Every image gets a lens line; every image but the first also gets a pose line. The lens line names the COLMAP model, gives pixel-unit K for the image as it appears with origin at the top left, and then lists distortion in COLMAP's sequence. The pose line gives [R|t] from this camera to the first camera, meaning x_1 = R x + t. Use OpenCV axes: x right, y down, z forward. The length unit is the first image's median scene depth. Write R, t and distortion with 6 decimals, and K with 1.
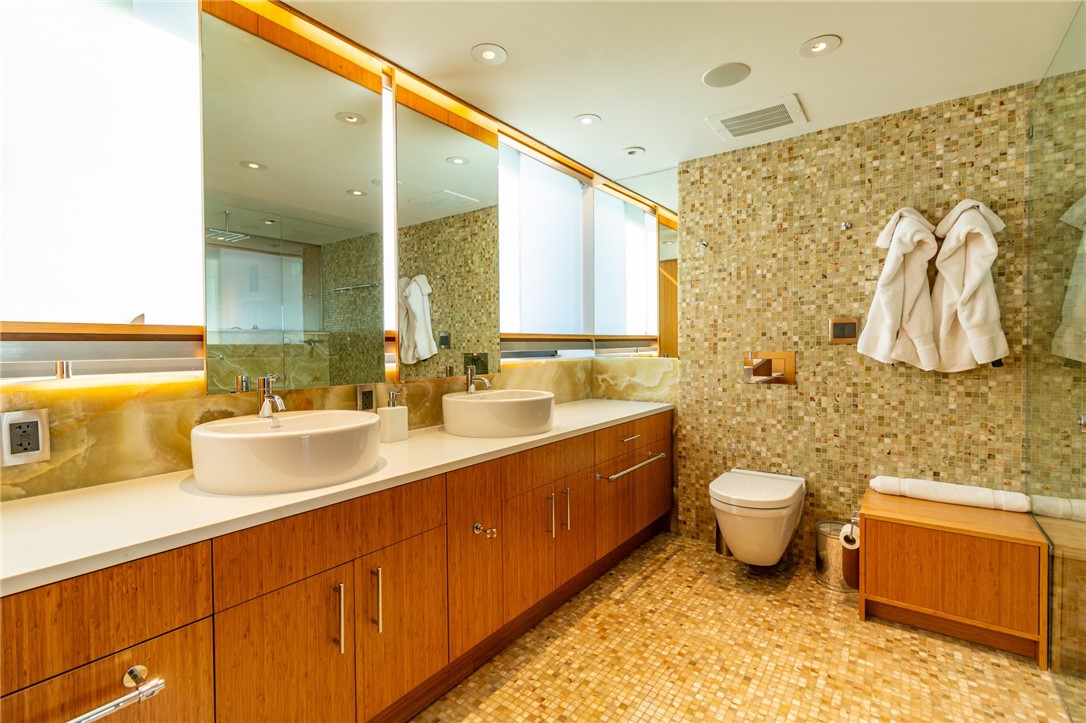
lens RADIAL K [[499.7, 0, 542.6], [0, 499.7, 355.8], [0, 0, 1]] dist [0.001770, -0.000882]
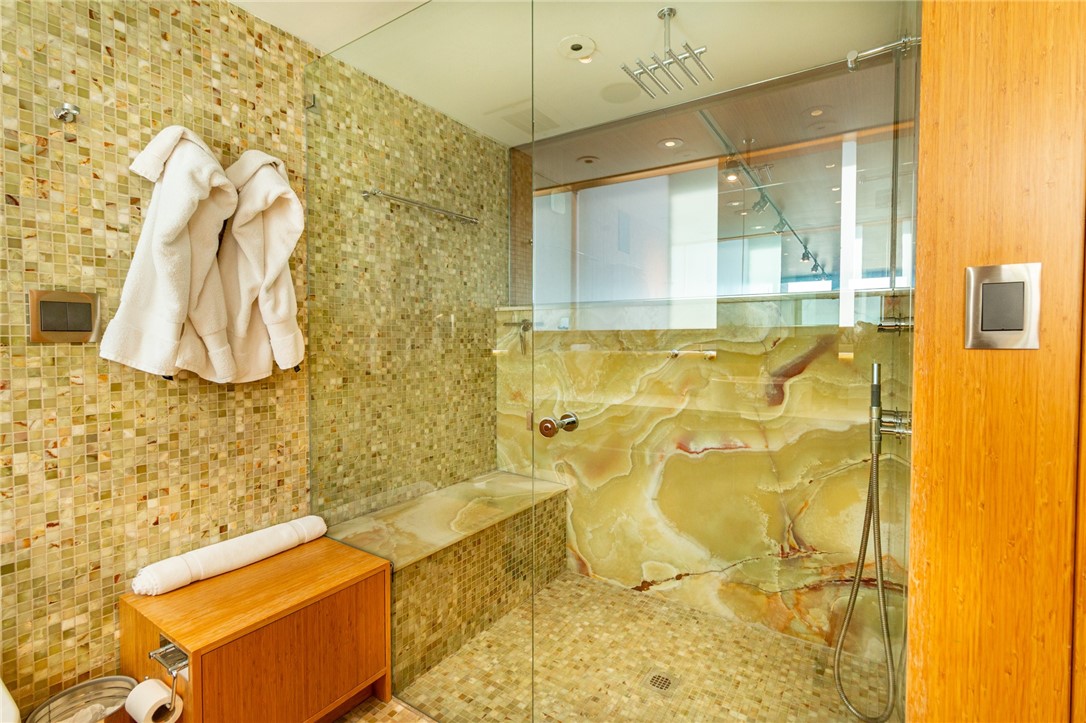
lens RADIAL K [[499.7, 0, 543.8], [0, 499.7, 354.6], [0, 0, 1]] dist [0.001770, -0.000882]
pose [[-0.048559, -0.020571, 0.998608, 0.068232], [0.020785, 0.999551, 0.021601, -0.013571], [-0.998604, 0.021805, -0.048110, 0.568153]]
